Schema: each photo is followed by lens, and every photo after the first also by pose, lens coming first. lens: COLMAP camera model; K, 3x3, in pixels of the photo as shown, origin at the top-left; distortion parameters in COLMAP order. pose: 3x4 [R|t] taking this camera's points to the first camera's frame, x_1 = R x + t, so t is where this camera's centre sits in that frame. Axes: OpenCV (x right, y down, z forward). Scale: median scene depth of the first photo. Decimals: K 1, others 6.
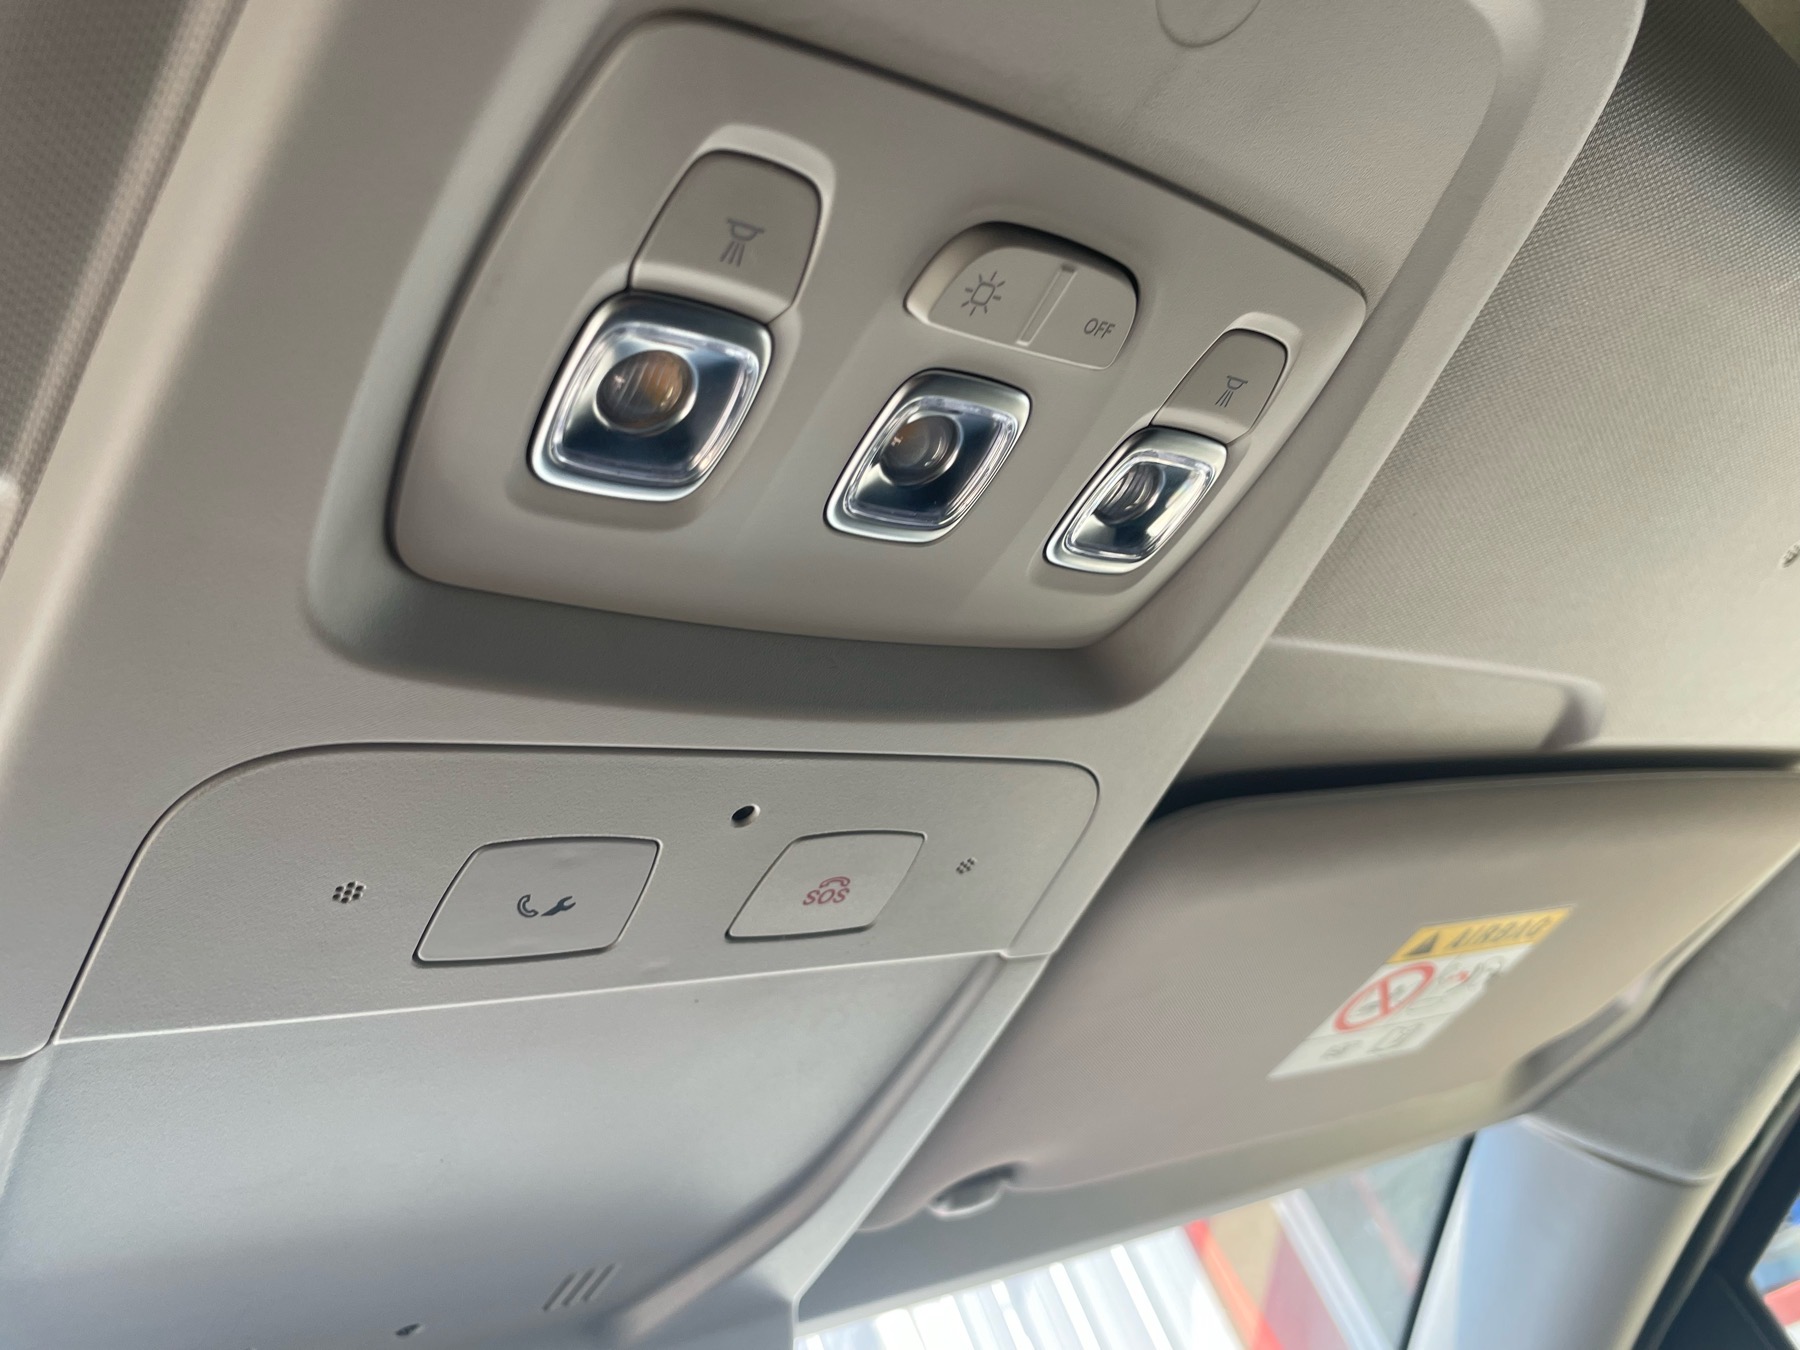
lens RADIAL K [[1376.0, 0, 903.6], [0, 1376.0, 665.8], [0, 0, 1]] dist [0.081512, -0.125646]
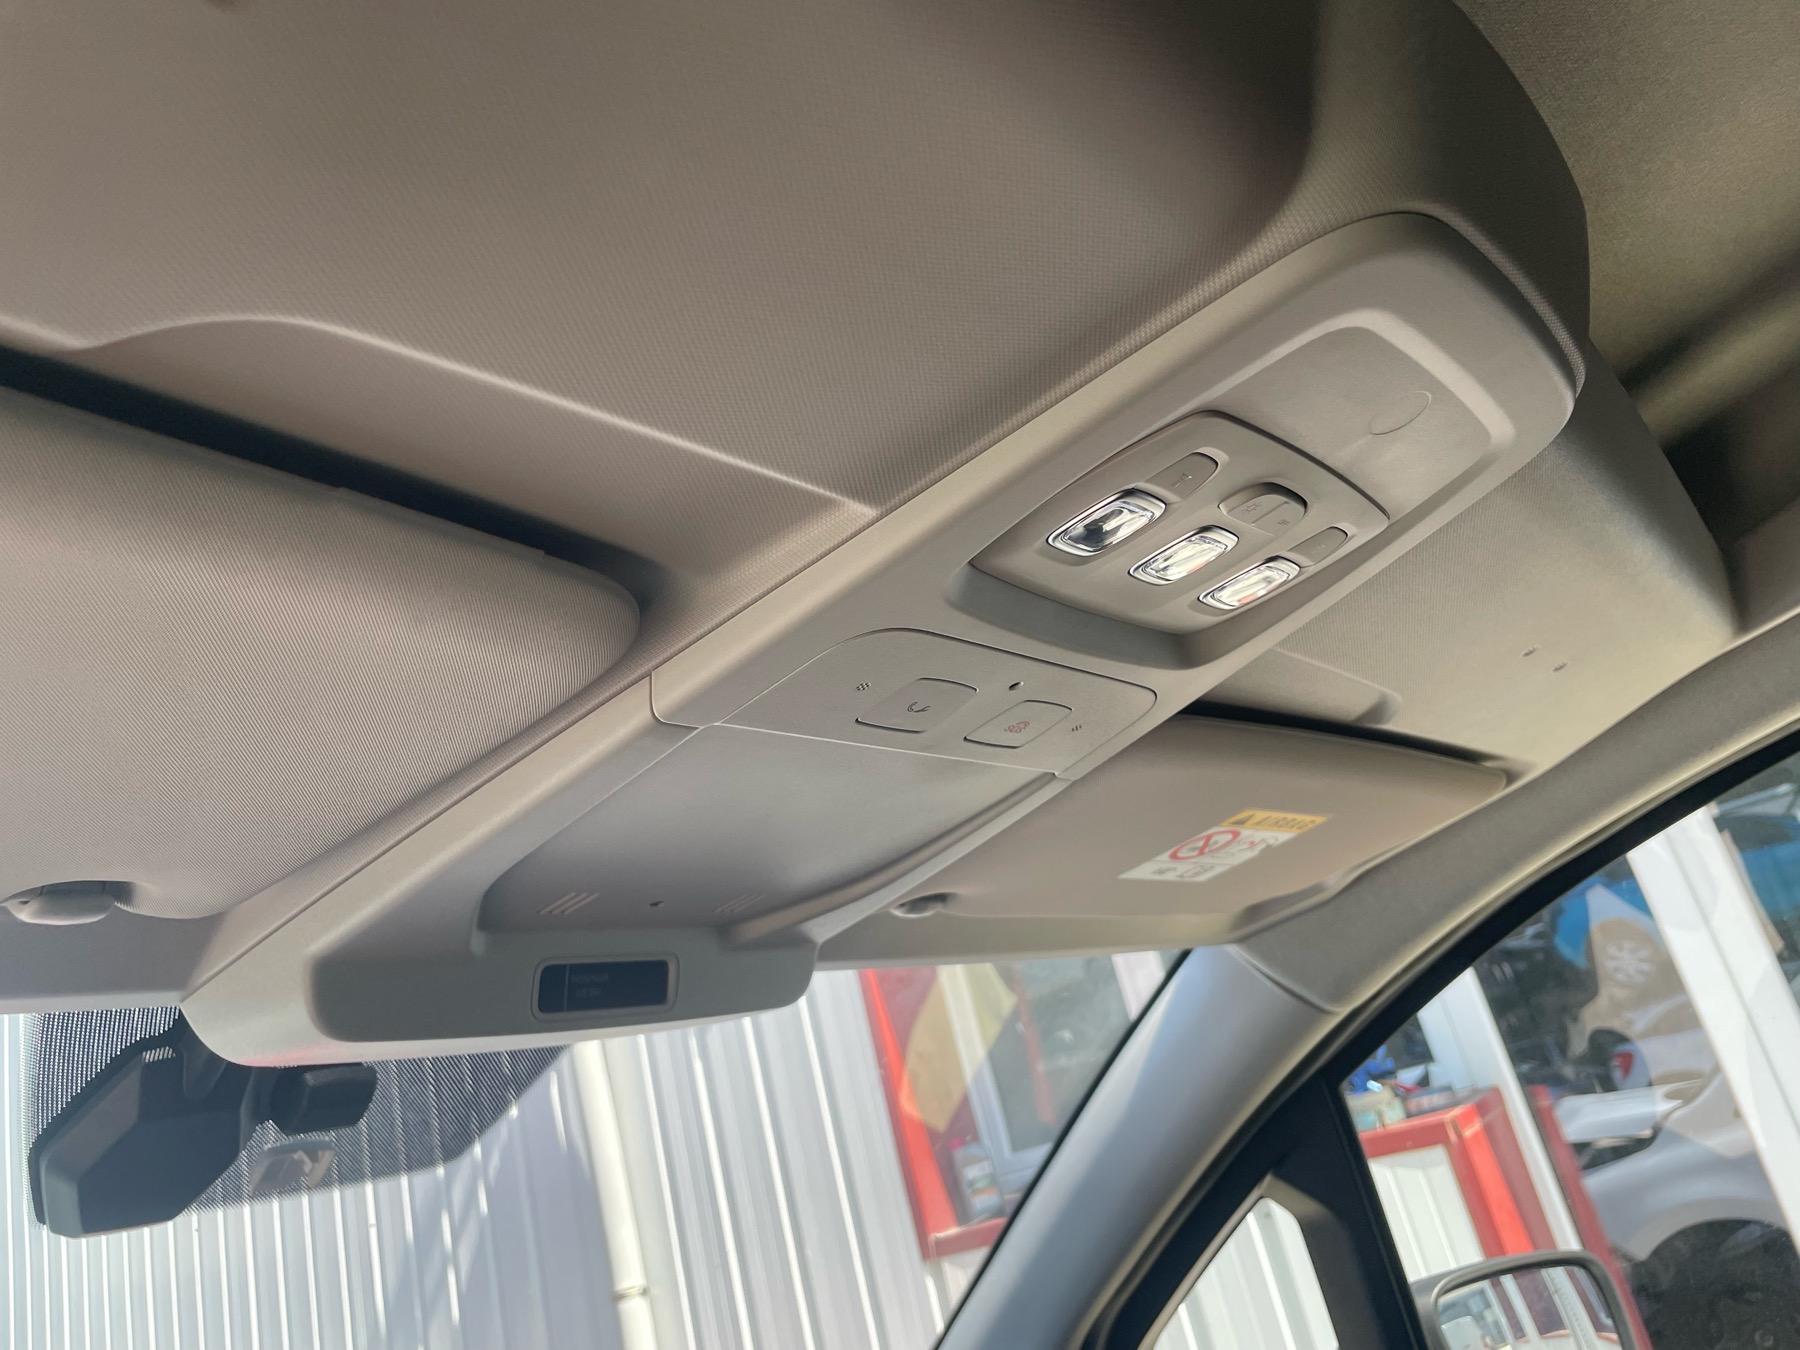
lens RADIAL K [[1376.0, 0, 903.6], [0, 1376.0, 665.8], [0, 0, 1]] dist [0.081512, -0.125646]
pose [[0.952396, 0.241791, 0.185686, -0.307914], [-0.267612, 0.954813, 0.129291, -0.061689], [-0.146034, -0.172828, 0.974066, -0.417500]]
